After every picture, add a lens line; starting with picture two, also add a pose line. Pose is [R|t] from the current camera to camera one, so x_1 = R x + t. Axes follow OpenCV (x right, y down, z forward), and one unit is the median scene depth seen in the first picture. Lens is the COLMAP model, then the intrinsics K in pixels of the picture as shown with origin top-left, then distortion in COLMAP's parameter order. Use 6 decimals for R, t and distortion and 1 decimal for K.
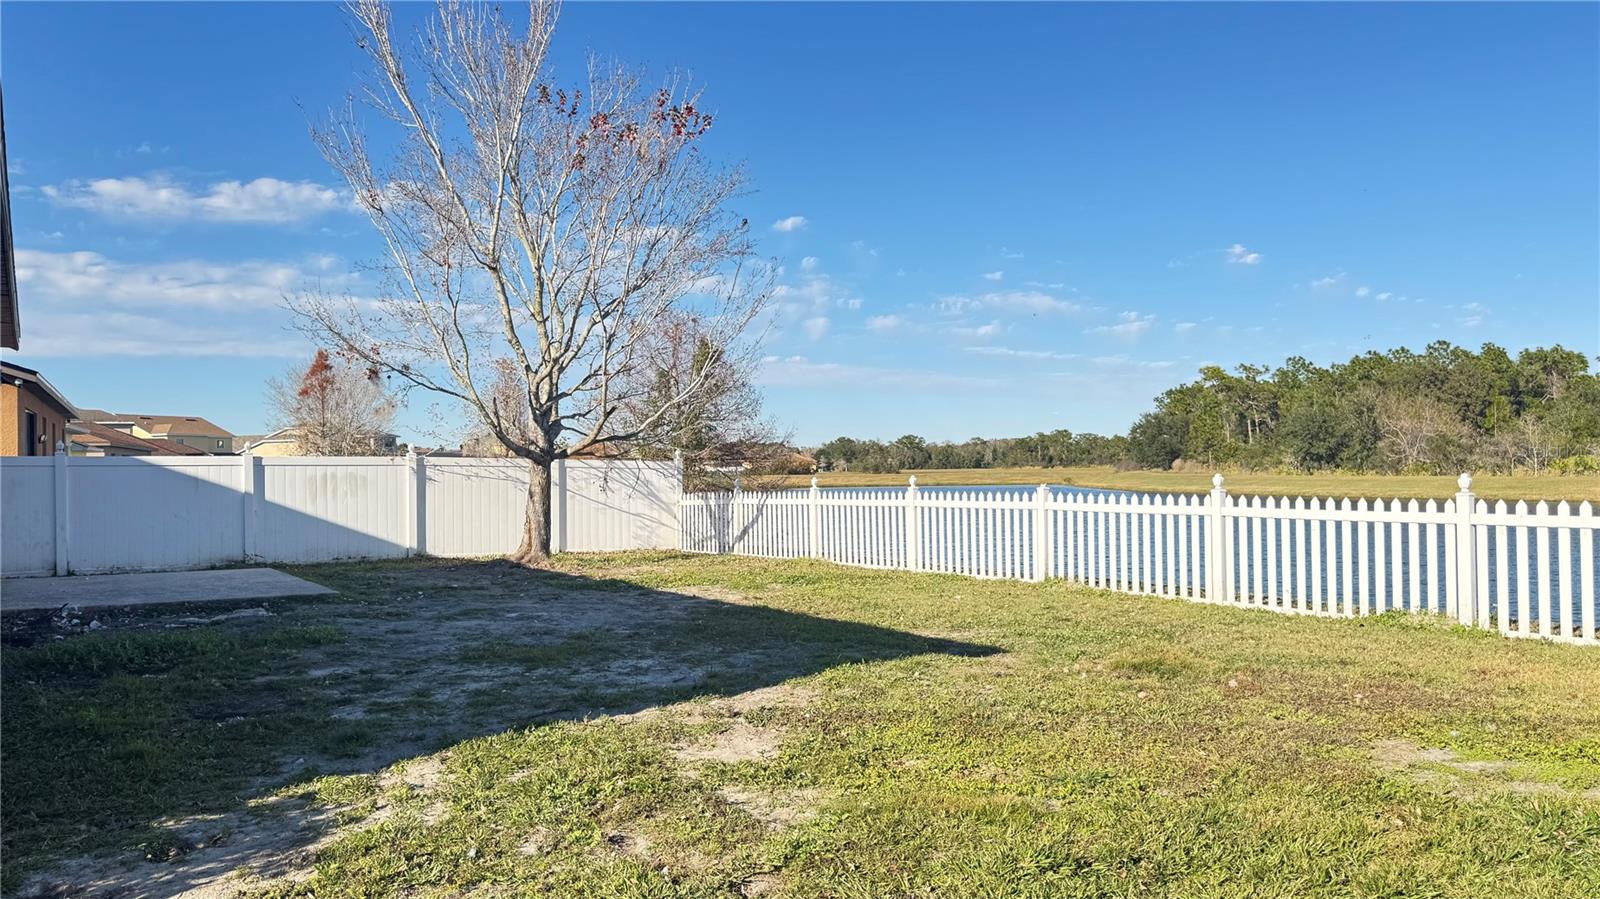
lens RADIAL K [[1133.7, 0, 789.6], [0, 1133.7, 457.0], [0, 0, 1]] dist [0.162266, -0.336710]
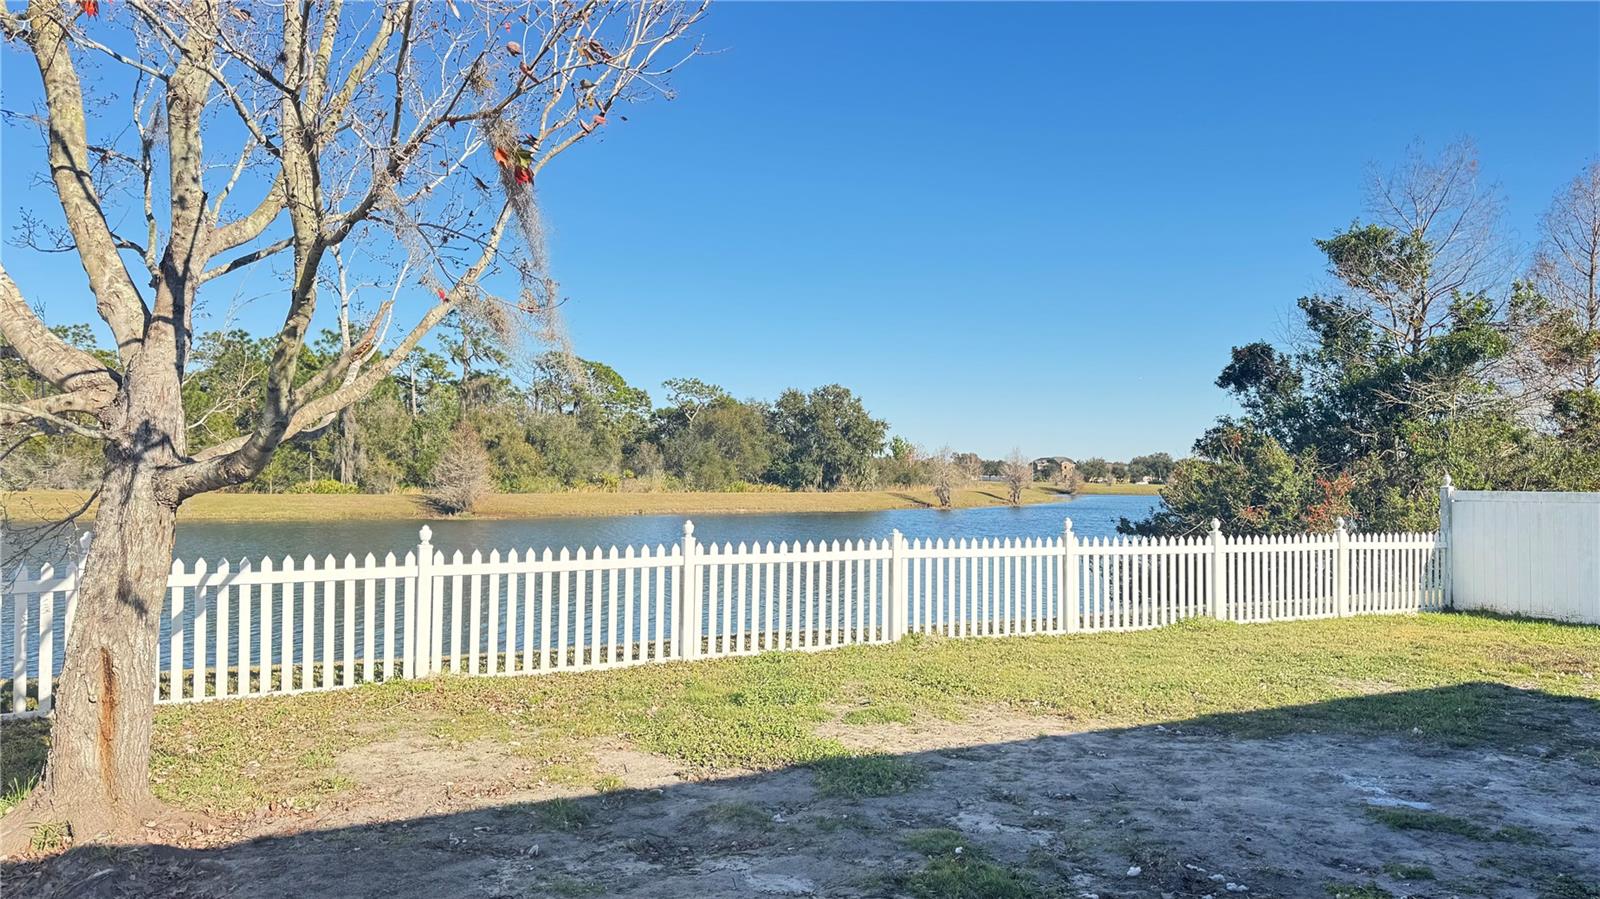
lens RADIAL K [[1133.7, 0, 789.6], [0, 1133.7, 457.0], [0, 0, 1]] dist [0.162266, -0.336710]
pose [[0.024420, 0.065228, 0.997572, -0.576654], [-0.010742, 0.997829, -0.064982, 0.021121], [-0.999644, -0.009129, 0.025068, 0.901881]]
